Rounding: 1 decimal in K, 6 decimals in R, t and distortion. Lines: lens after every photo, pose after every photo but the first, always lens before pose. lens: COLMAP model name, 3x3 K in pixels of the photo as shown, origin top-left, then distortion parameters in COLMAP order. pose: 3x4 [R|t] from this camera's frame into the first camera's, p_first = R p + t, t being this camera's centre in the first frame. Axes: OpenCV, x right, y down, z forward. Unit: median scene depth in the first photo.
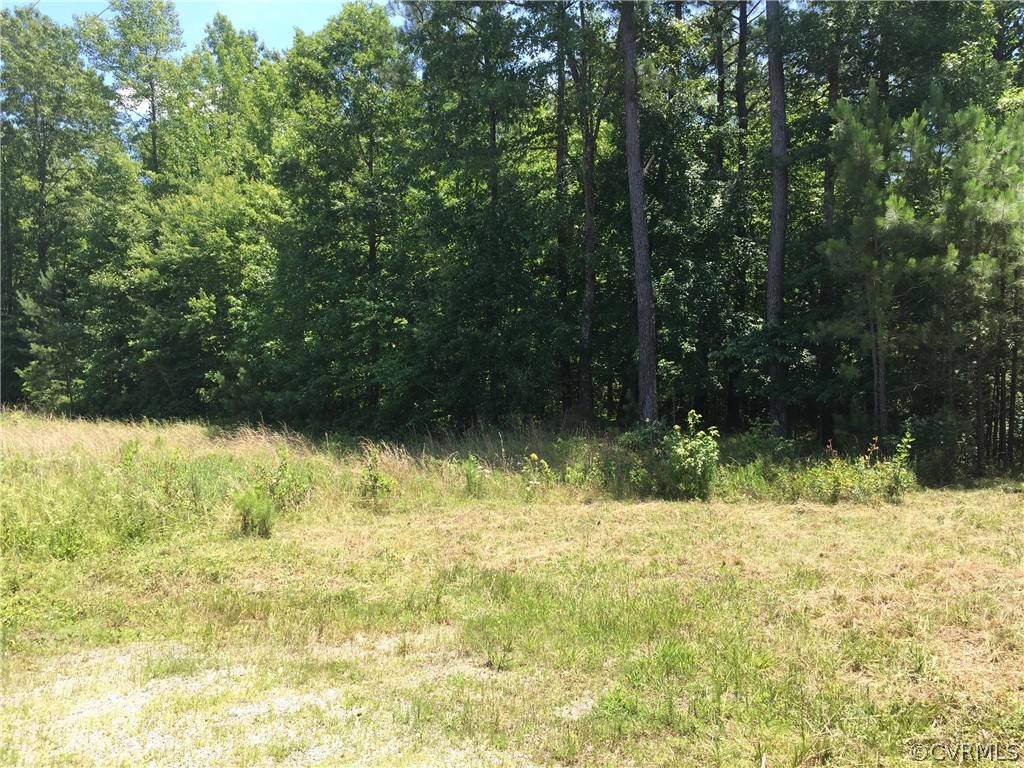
lens RADIAL K [[877.7, 0, 513.7], [0, 877.7, 373.5], [0, 0, 1]] dist [0.093913, -0.128420]
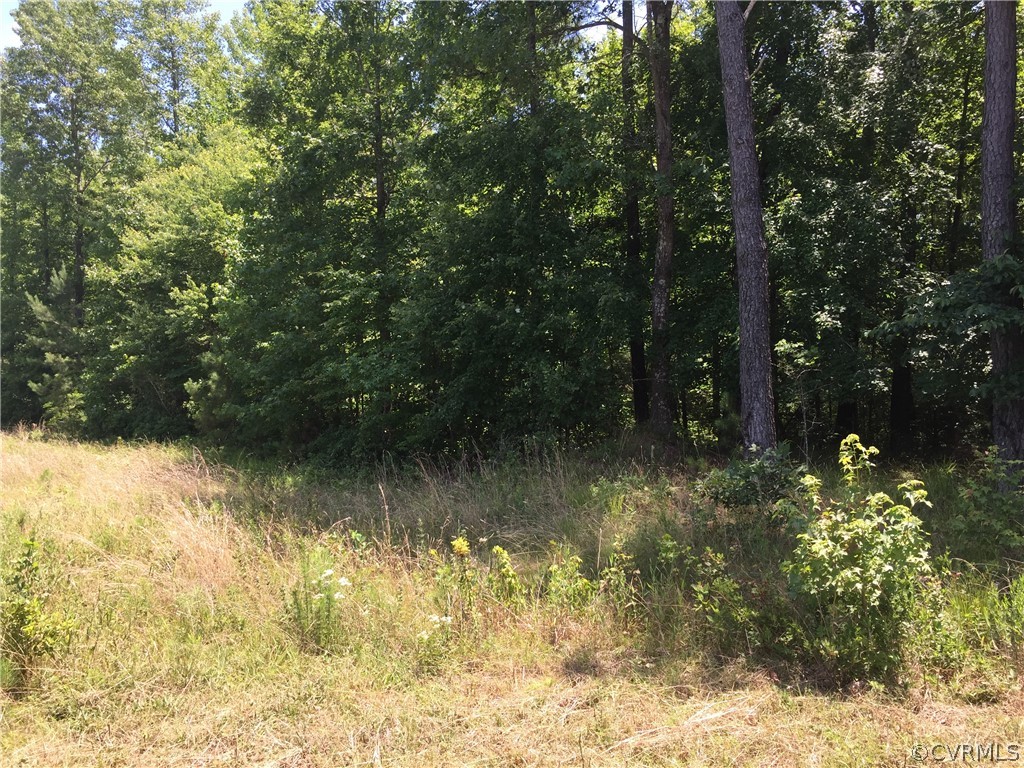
lens RADIAL K [[857.0, 0, 518.9], [0, 857.0, 371.5], [0, 0, 1]] dist [0.090579, -0.123696]
pose [[0.989811, -0.015626, -0.141526, 0.094494], [0.013037, 0.999731, -0.019202, 0.016168], [0.141788, 0.017161, 0.989748, 0.505202]]
